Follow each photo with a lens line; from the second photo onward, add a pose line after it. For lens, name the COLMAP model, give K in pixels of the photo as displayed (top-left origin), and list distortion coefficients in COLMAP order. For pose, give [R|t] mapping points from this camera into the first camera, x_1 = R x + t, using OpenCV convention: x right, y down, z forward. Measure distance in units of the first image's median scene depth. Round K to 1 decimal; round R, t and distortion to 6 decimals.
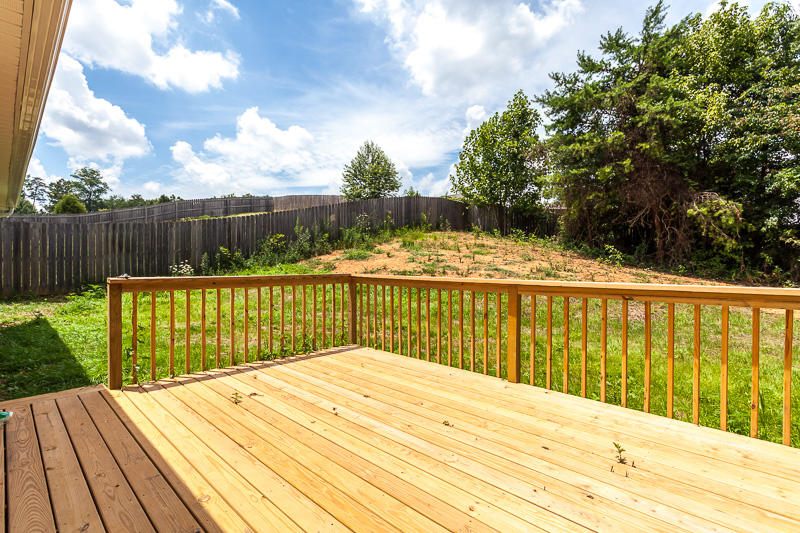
lens RADIAL K [[418.8, 0, 434.5], [0, 418.8, 269.2], [0, 0, 1]] dist [0.002727, 0.000035]
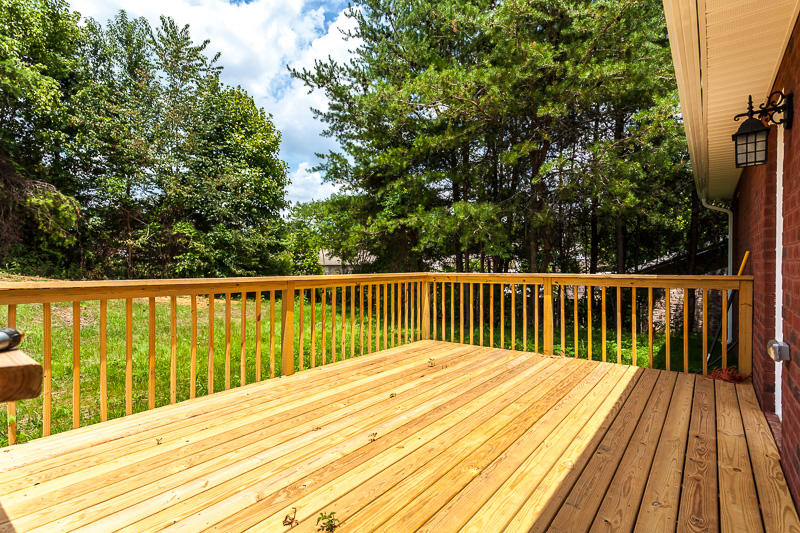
lens RADIAL K [[387.6, 0, 400.0], [0, 387.6, 266.5], [0, 0, 1]] dist [0.040763, -0.000187]
pose [[-0.101472, -0.011467, 0.994772, -0.277396], [-0.003224, 0.999932, 0.011198, -0.006717], [-0.994833, -0.002071, -0.101502, 0.272292]]
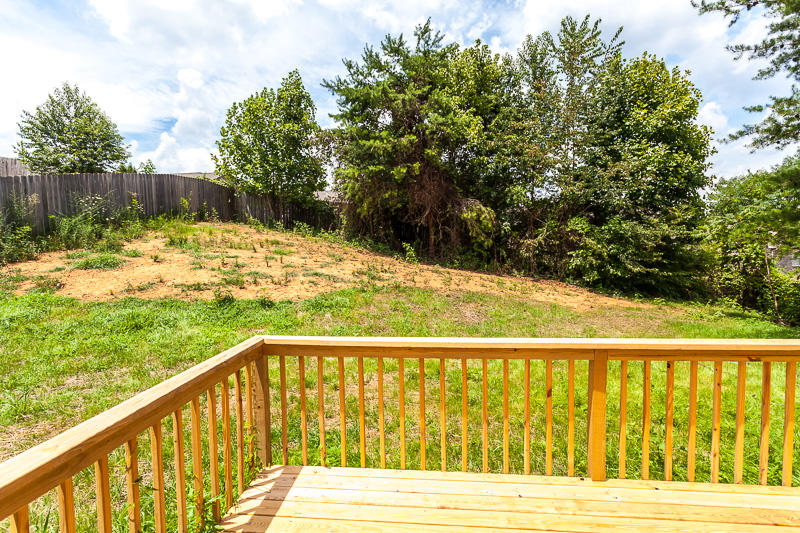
lens RADIAL K [[376.0, 0, 400.0], [0, 376.0, 266.5], [0, 0, 1]] dist [-0.004420, 0.000465]
pose [[0.785750, -0.046017, 0.616830, -0.164281], [0.013425, 0.998263, 0.057371, -0.048566], [-0.618399, -0.036798, 0.785003, 0.240073]]
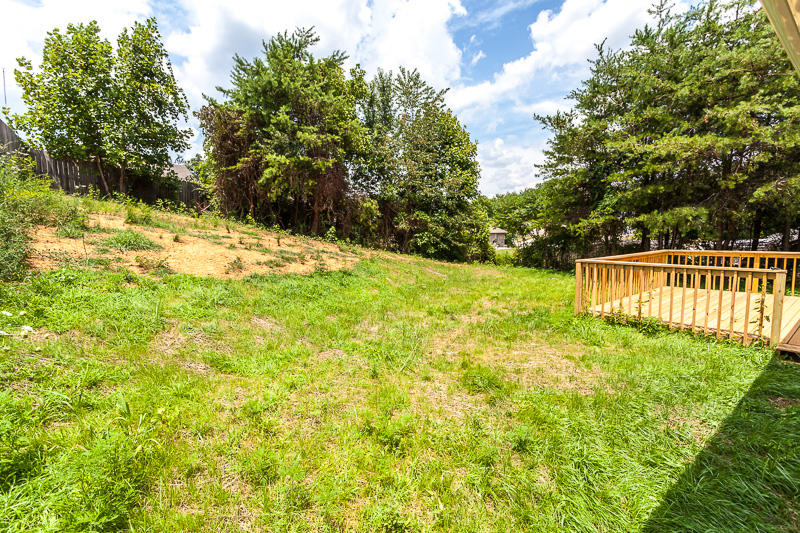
lens RADIAL K [[387.6, 0, 400.0], [0, 387.6, 266.5], [0, 0, 1]] dist [0.040763, -0.000187]
pose [[0.097784, -0.094853, 0.990677, -0.741174], [0.004712, 0.995481, 0.094847, -0.042143], [-0.995196, -0.004607, 0.097789, 0.691921]]
